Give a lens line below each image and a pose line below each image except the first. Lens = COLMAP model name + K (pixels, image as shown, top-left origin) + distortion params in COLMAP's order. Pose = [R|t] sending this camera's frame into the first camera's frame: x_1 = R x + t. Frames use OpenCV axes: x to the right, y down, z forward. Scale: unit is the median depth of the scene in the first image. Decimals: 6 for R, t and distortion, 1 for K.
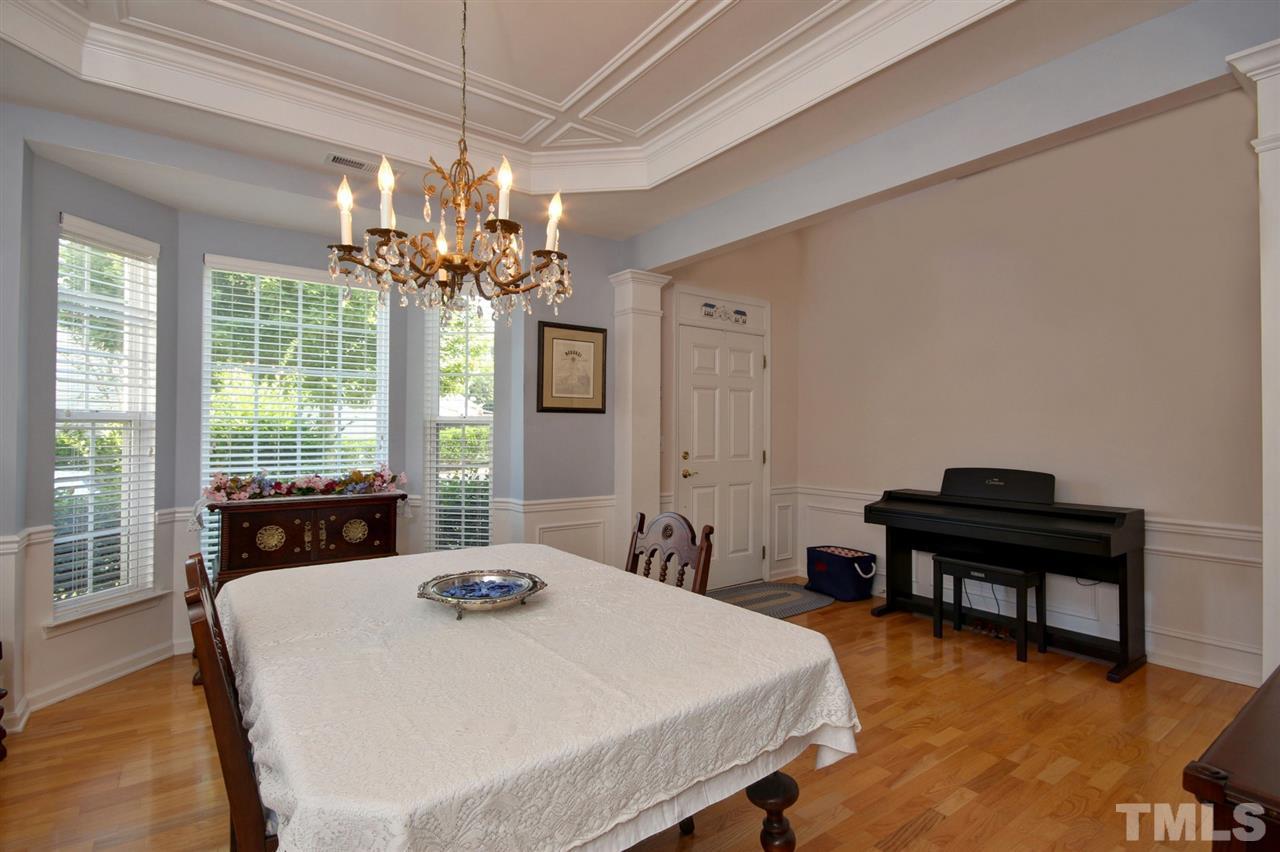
lens RADIAL K [[620.1, 0, 644.5], [0, 620.1, 411.9], [0, 0, 1]] dist [0.003015, 0.000187]
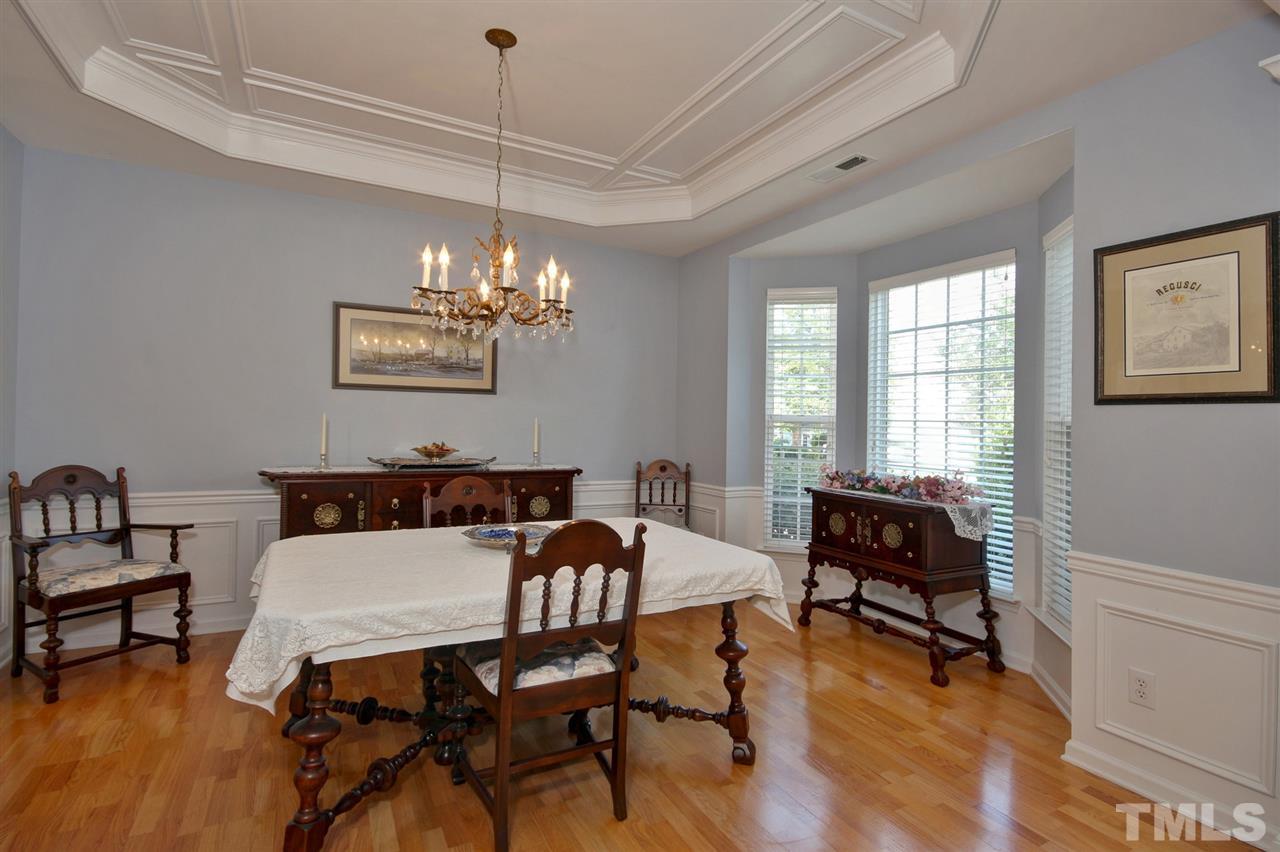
lens RADIAL K [[620.1, 0, 644.5], [0, 620.1, 411.9], [0, 0, 1]] dist [0.003015, 0.000187]
pose [[-0.142926, -0.025752, -0.989398, 0.460009], [0.004247, 0.999636, -0.026631, 0.020474], [0.989724, -0.008008, -0.142764, 0.642877]]
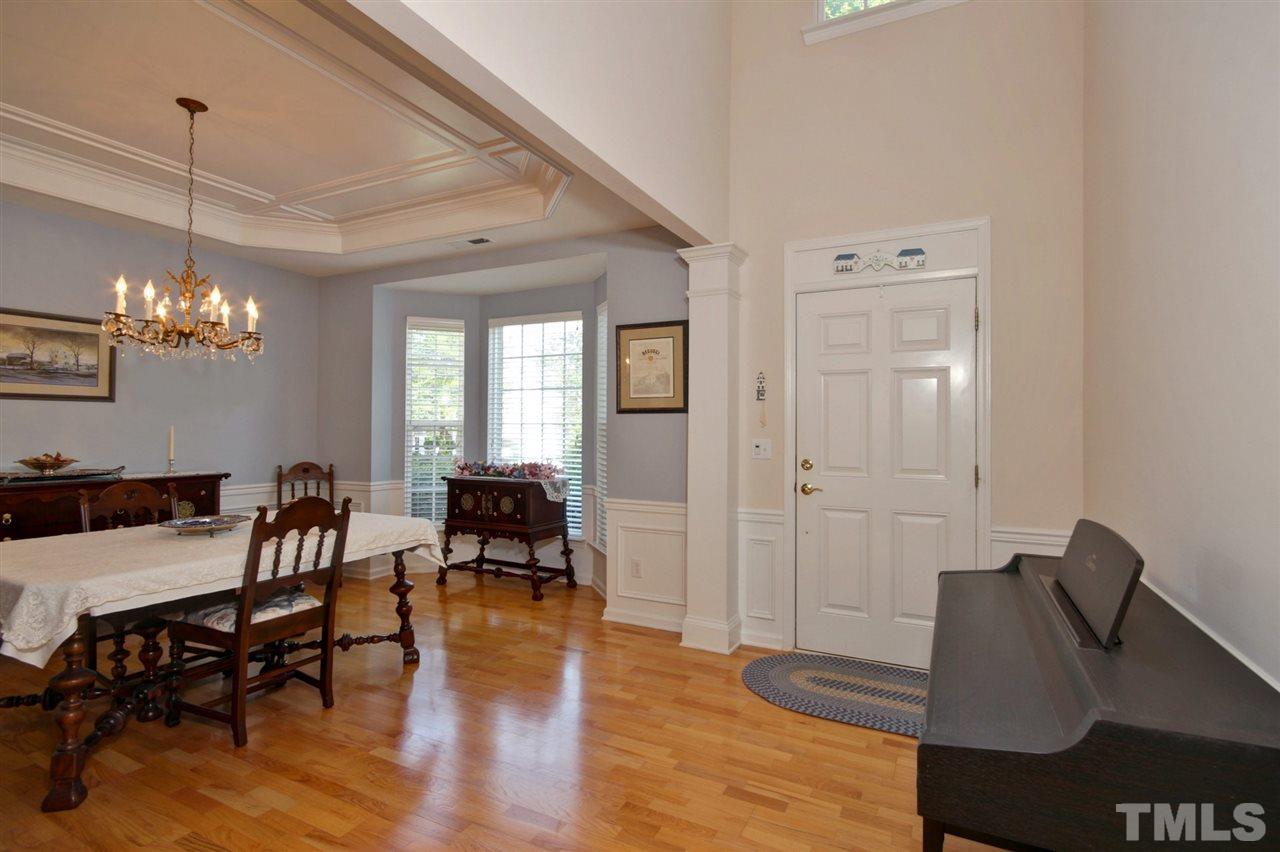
lens RADIAL K [[620.1, 0, 644.5], [0, 620.1, 411.9], [0, 0, 1]] dist [0.003015, 0.000187]
pose [[0.447111, -0.030619, -0.893954, 0.755567], [0.023327, 0.999473, -0.022566, 0.021180], [0.894174, -0.010764, 0.447590, 0.561400]]
